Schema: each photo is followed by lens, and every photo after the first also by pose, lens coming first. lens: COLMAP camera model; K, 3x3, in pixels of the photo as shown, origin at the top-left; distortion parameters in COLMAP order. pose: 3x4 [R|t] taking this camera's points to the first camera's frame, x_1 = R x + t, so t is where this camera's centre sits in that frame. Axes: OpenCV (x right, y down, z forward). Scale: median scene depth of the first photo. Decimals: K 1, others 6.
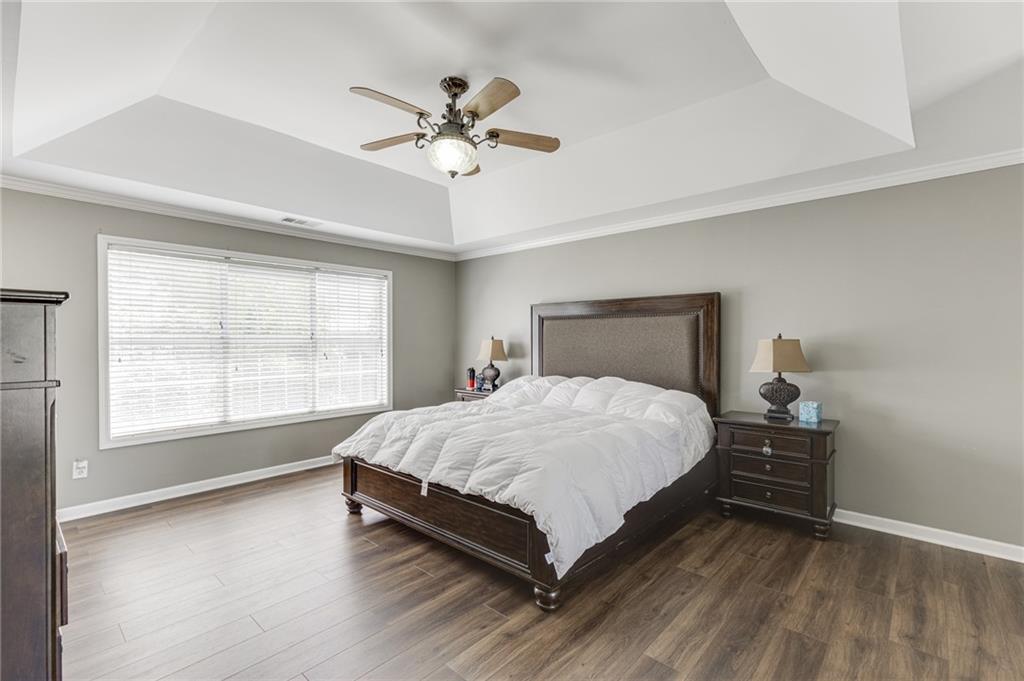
lens RADIAL K [[455.1, 0, 516.6], [0, 455.1, 338.7], [0, 0, 1]] dist [0.007496, -0.001478]
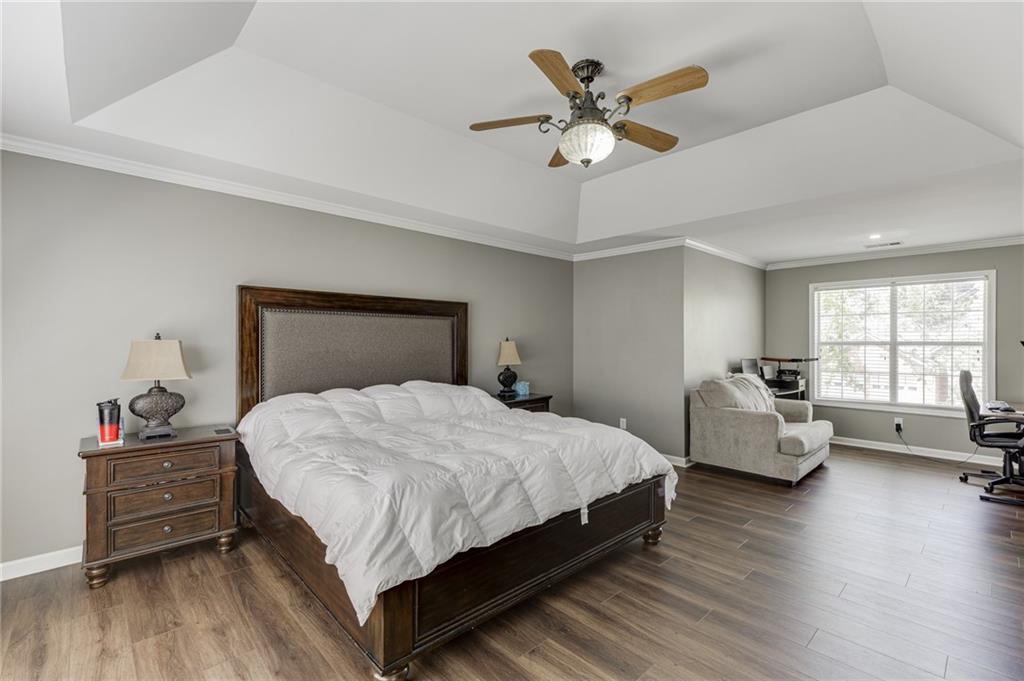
lens RADIAL K [[455.1, 0, 507.2], [0, 455.1, 346.7], [0, 0, 1]] dist [0.007496, -0.001478]
pose [[0.088534, -0.007408, 0.996046, -0.804015], [-0.000166, 0.999972, 0.007452, 0.007827], [-0.996073, -0.000825, 0.088530, 0.814823]]
